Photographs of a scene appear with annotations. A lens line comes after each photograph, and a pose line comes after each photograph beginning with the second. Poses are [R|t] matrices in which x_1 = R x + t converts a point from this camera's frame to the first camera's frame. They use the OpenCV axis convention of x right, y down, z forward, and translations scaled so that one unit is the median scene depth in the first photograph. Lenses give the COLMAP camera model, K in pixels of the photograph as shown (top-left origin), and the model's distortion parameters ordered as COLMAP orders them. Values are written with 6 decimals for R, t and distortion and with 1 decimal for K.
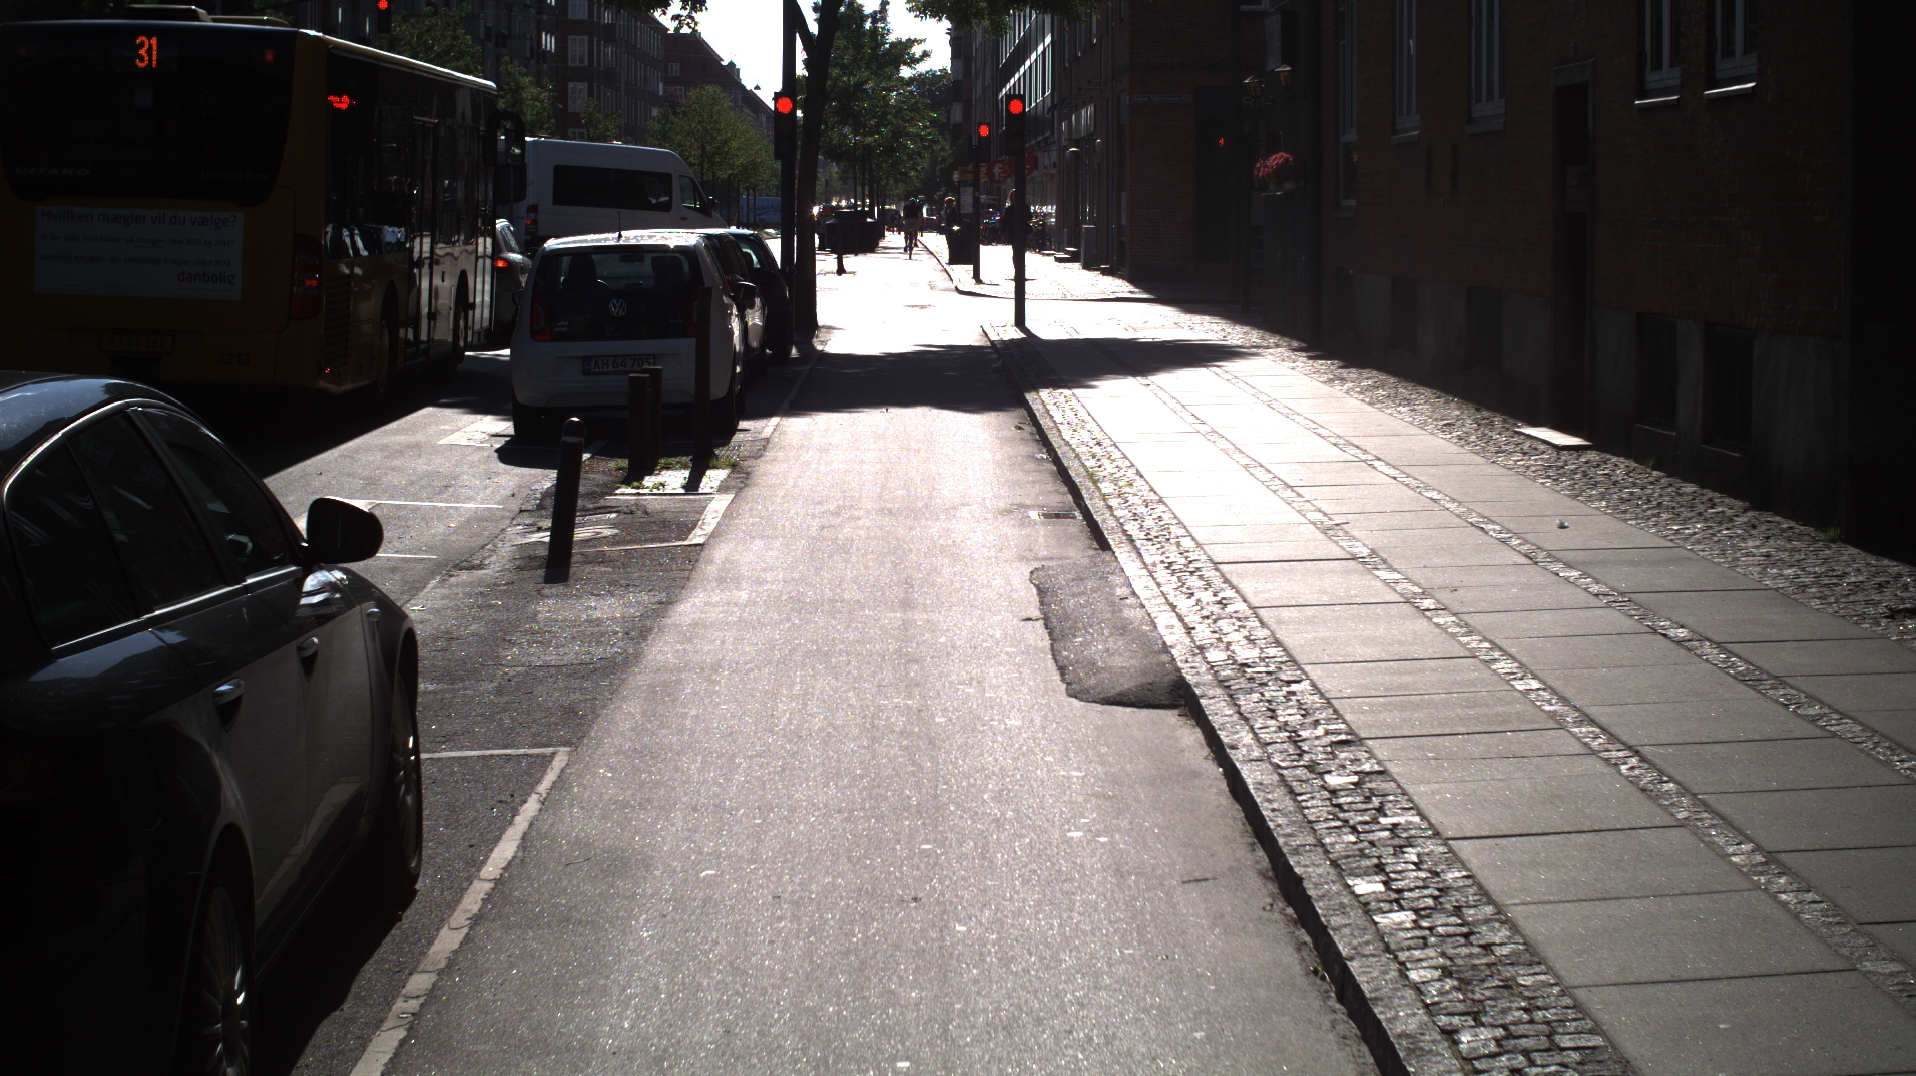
lens RADIAL K [[3336.9, 0, 958.0], [0, 3336.9, 538.0], [0, 0, 1]] dist [-0.324100, 0.807933]
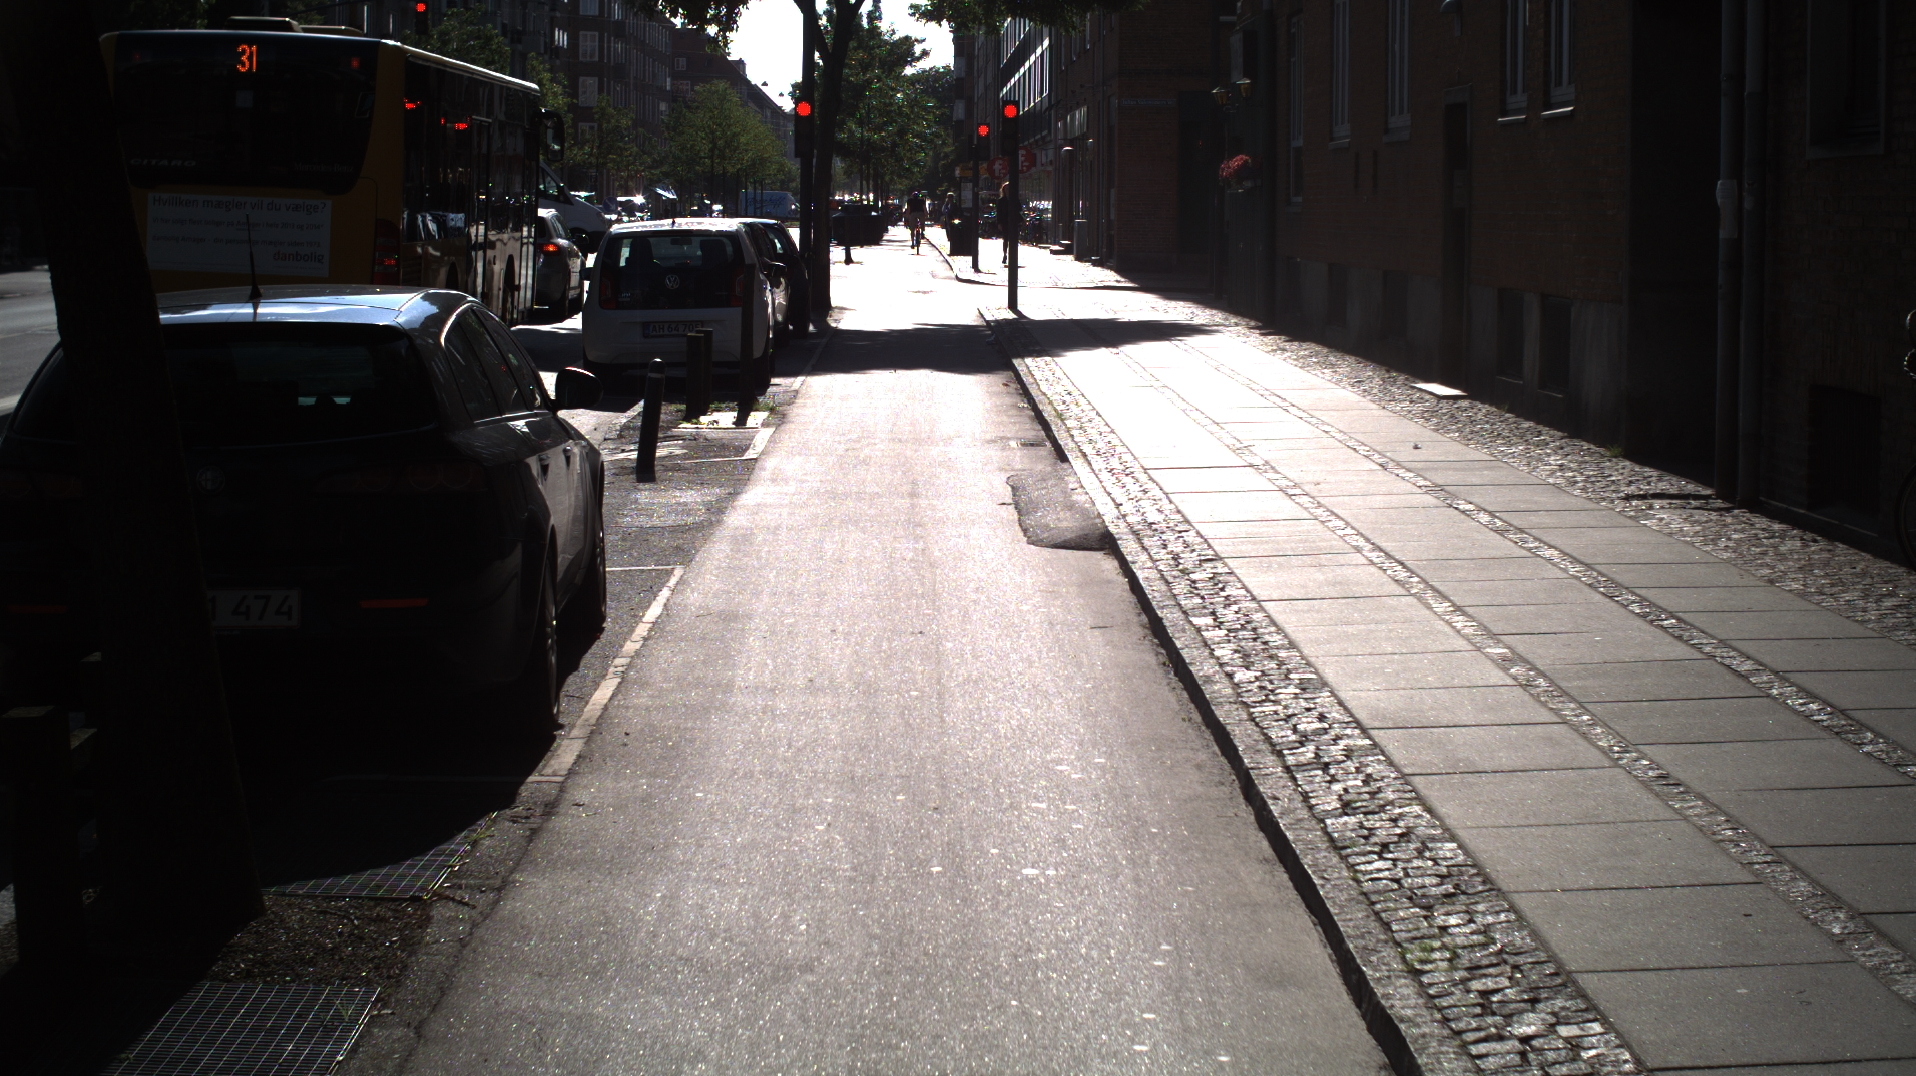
lens RADIAL K [[3336.9, 0, 958.0], [0, 3336.9, 538.0], [0, 0, 1]] dist [-0.324100, 0.807933]
pose [[0.999973, 0.007369, 0.000040, 0.001389], [-0.007369, 0.999972, 0.001408, 0.018641], [-0.000030, -0.001408, 0.999999, -0.181033]]
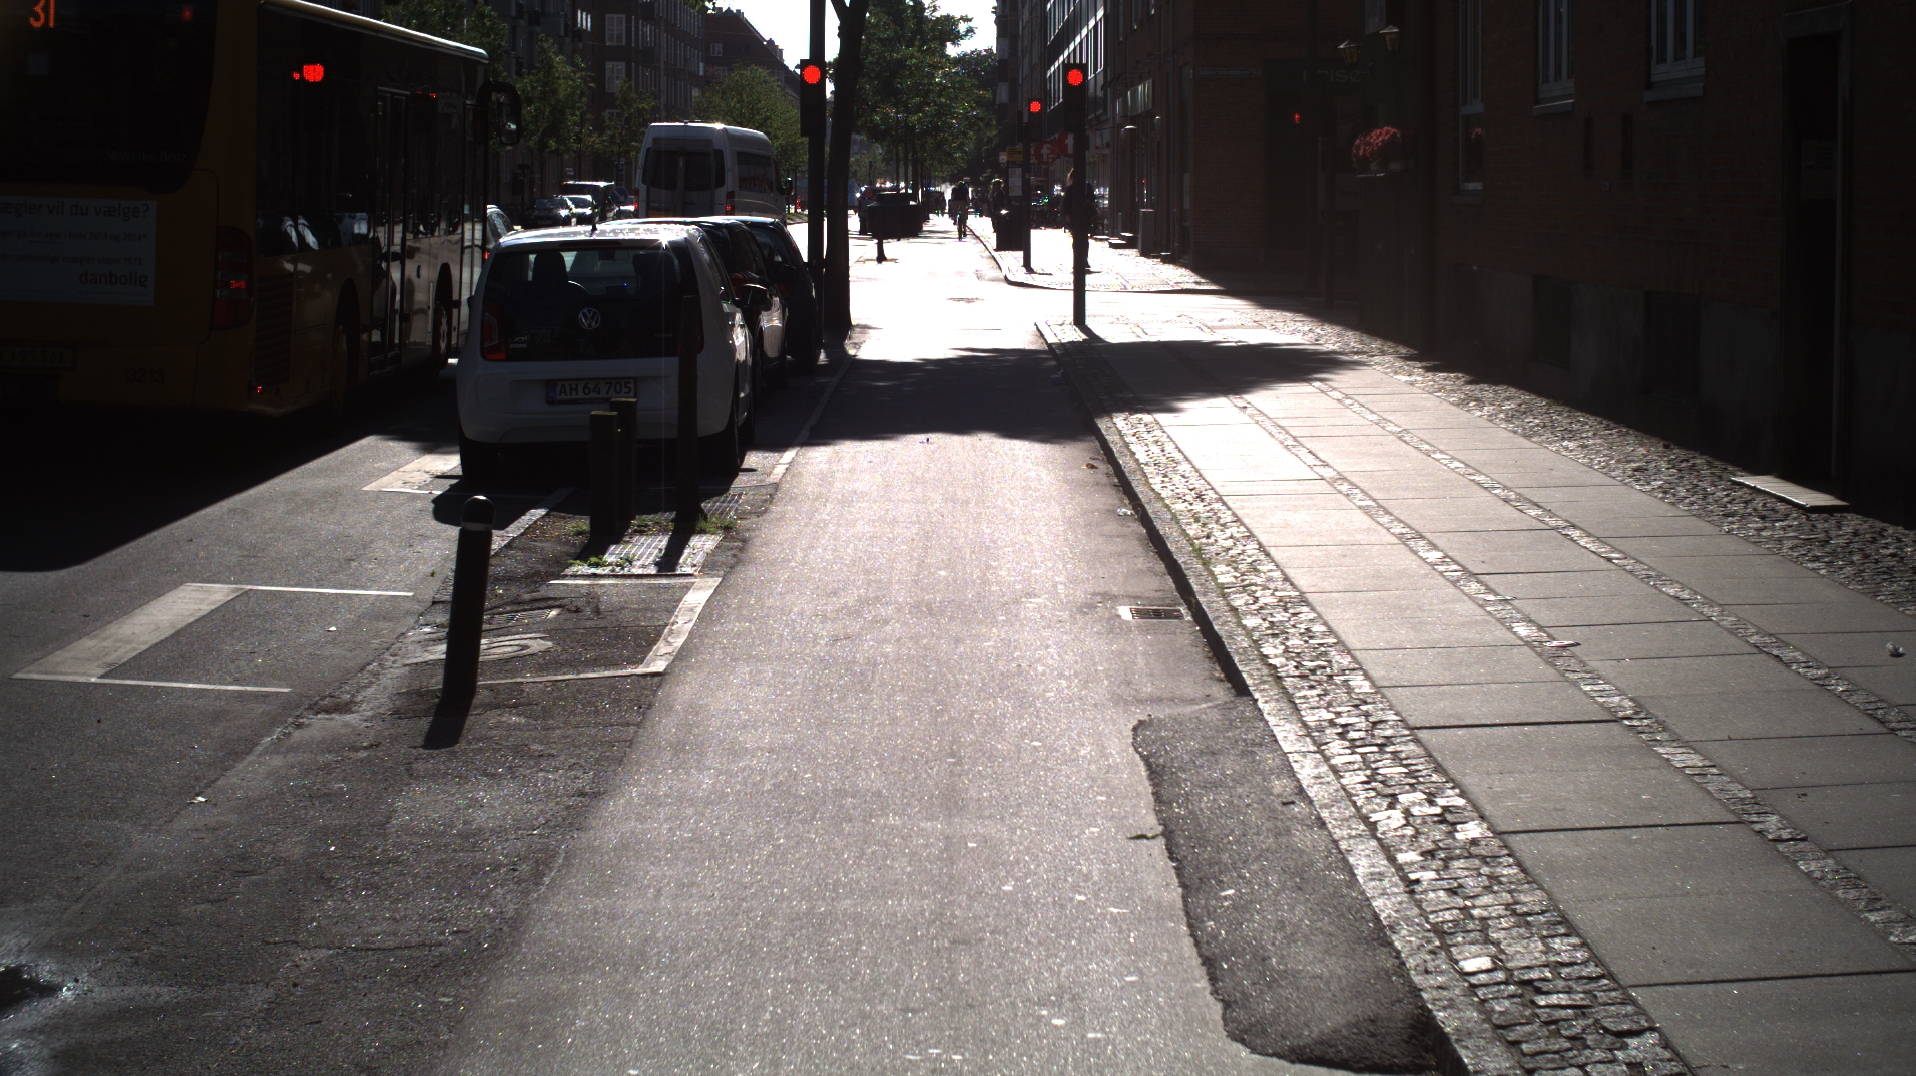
lens RADIAL K [[3336.9, 0, 958.0], [0, 3336.9, 538.0], [0, 0, 1]] dist [-0.324100, 0.807933]
pose [[0.999908, -0.000136, -0.013527, -0.002825], [0.000210, 0.999985, 0.005482, -0.018839], [0.013526, -0.005484, 0.999893, 0.181864]]
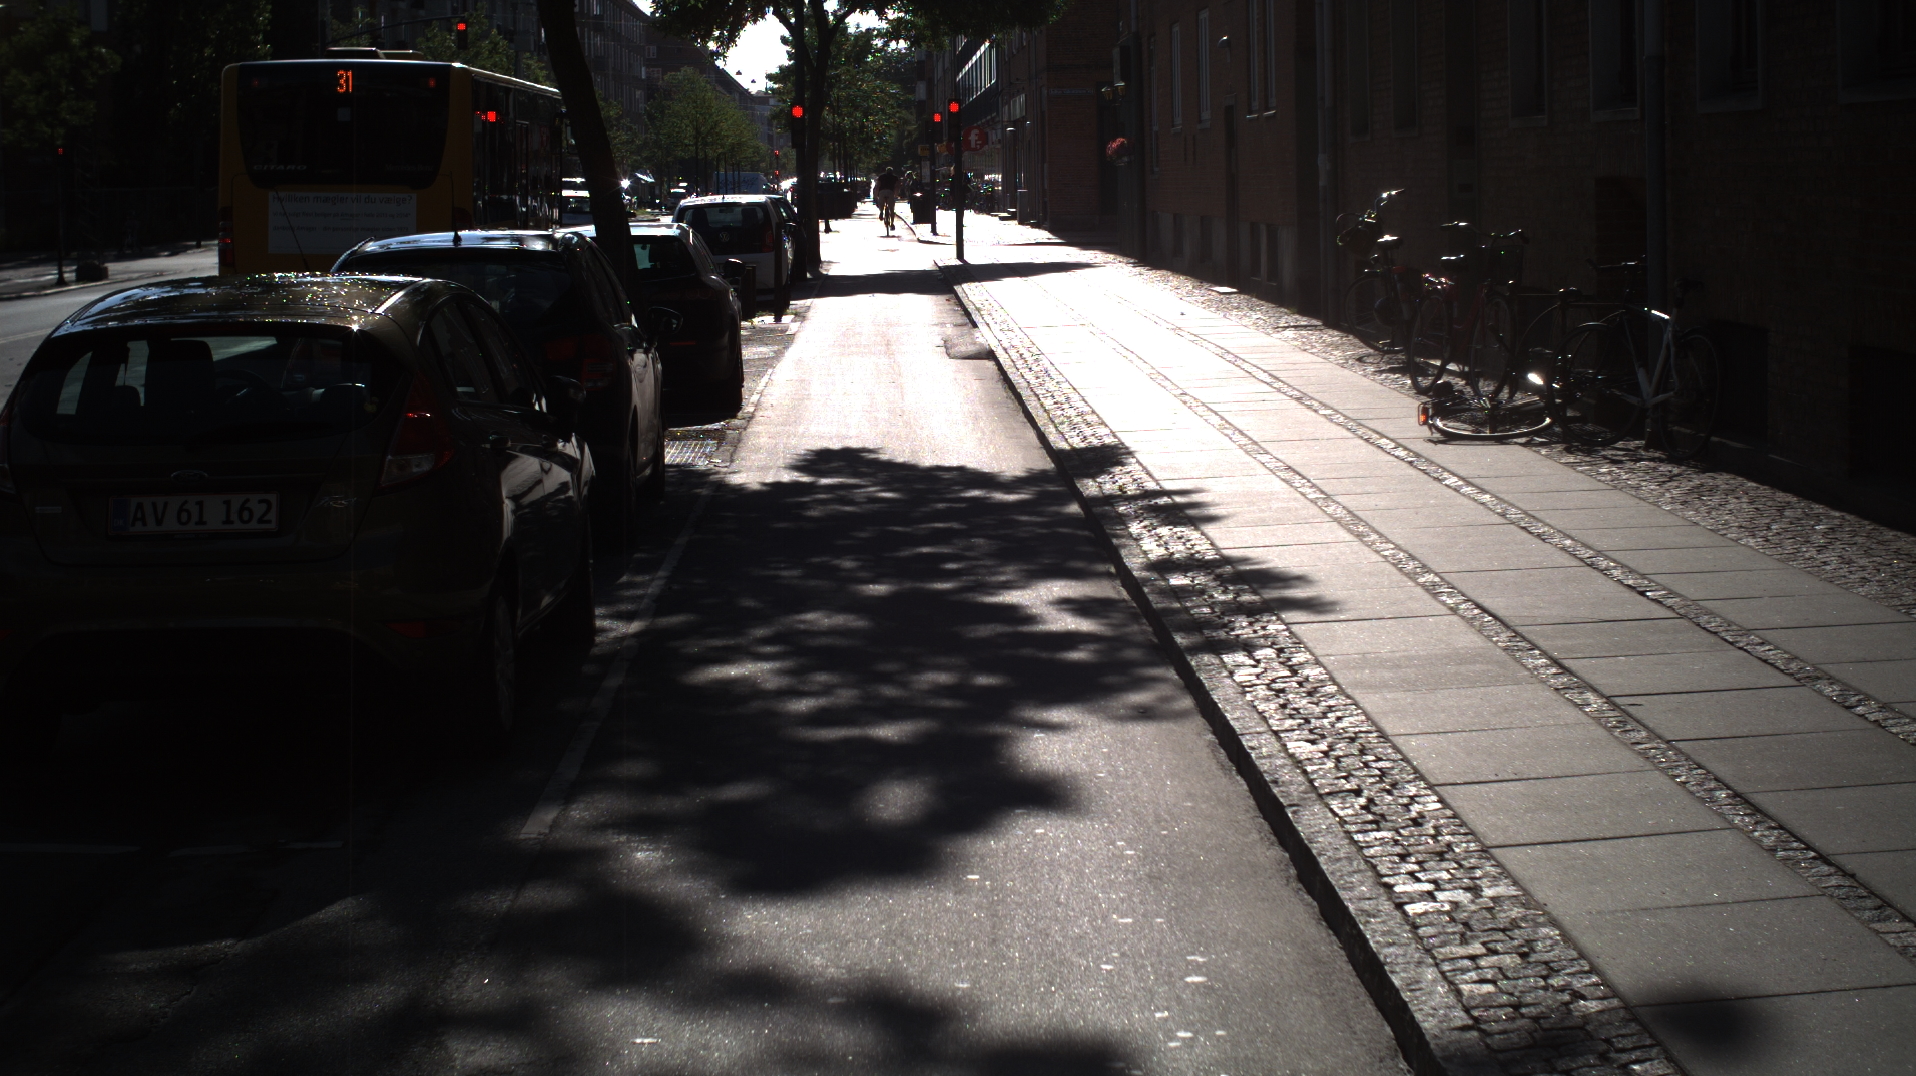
lens RADIAL K [[3336.9, 0, 958.0], [0, 3336.9, 538.0], [0, 0, 1]] dist [-0.324100, 0.807933]
pose [[0.999722, -0.022502, 0.006984, 0.007787], [0.022439, 0.999708, 0.008962, 0.072310], [-0.007184, -0.008803, 0.999935, -0.724055]]
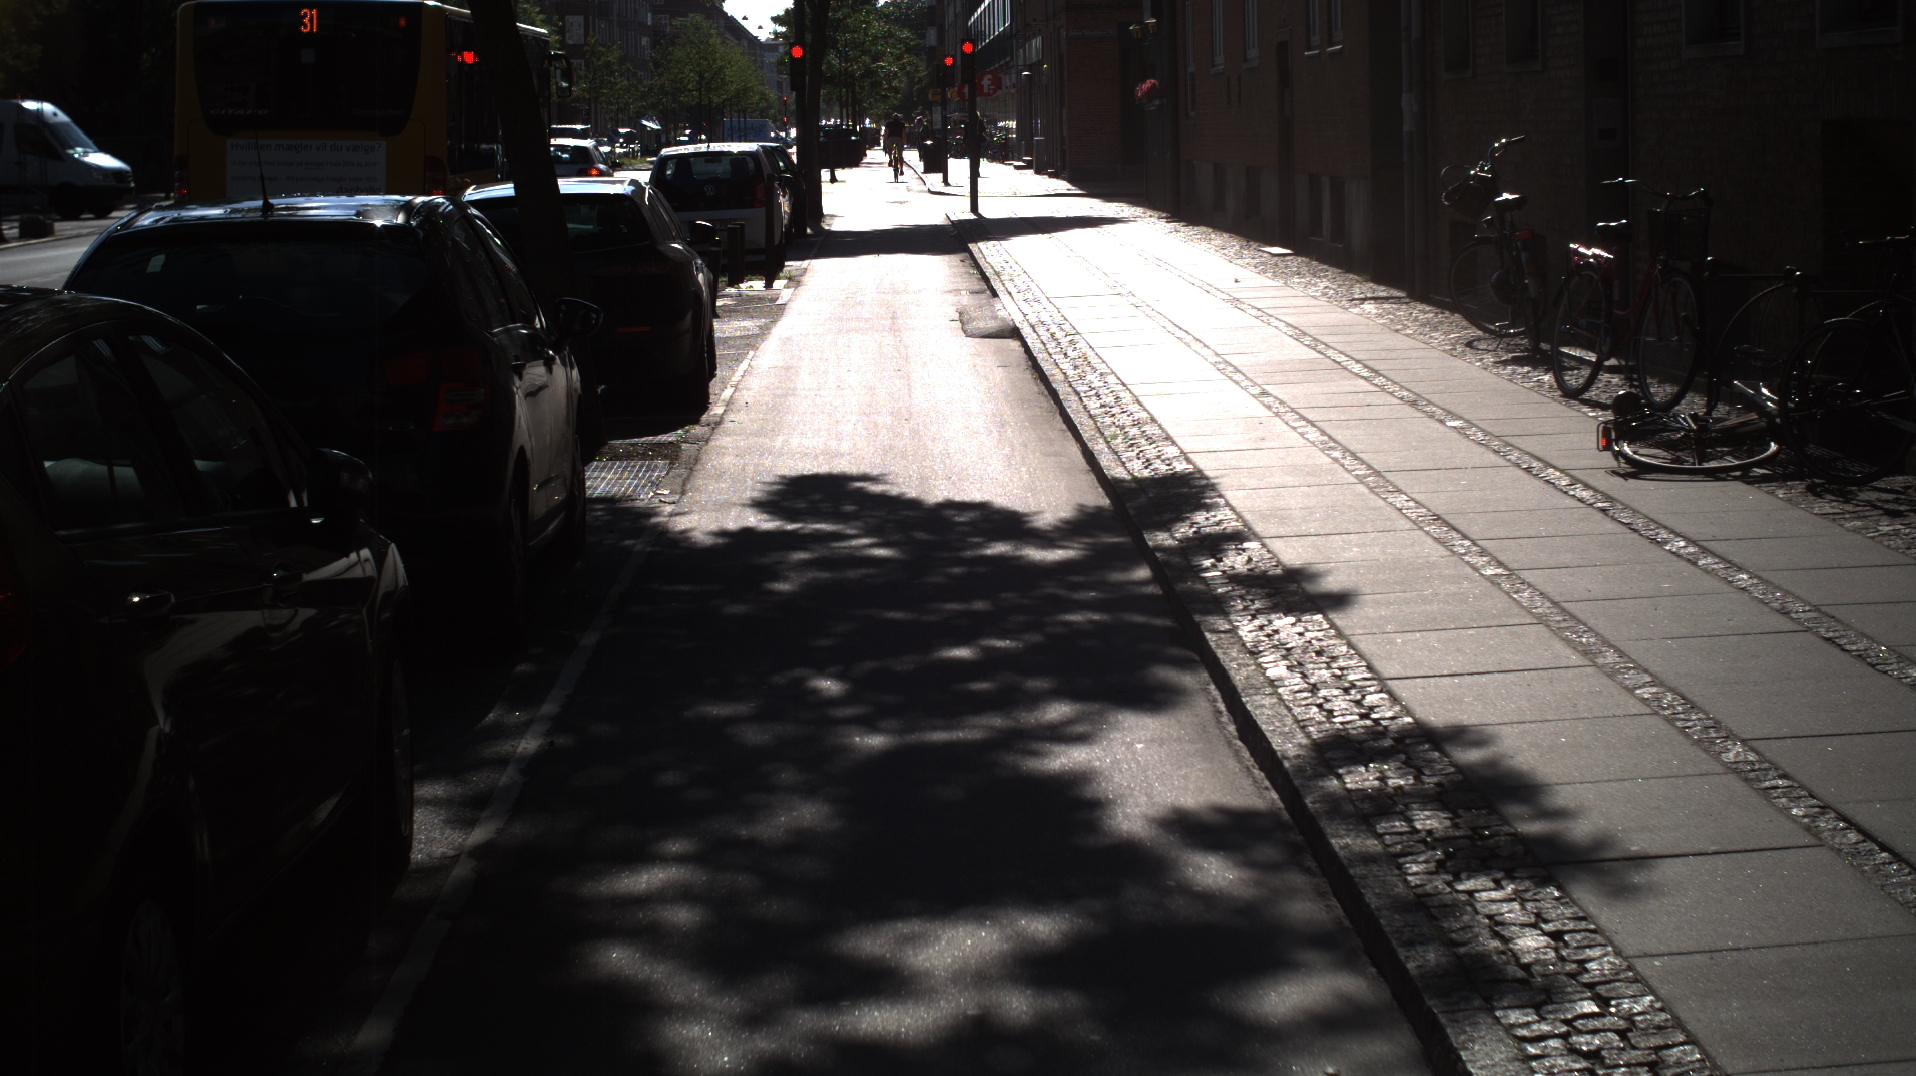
lens RADIAL K [[3336.9, 0, 958.0], [0, 3336.9, 538.0], [0, 0, 1]] dist [-0.324100, 0.807933]
pose [[0.999733, -0.022875, 0.003387, 0.007298], [0.022785, 0.999441, 0.024467, 0.055252], [-0.003945, -0.024383, 0.999695, -0.542115]]
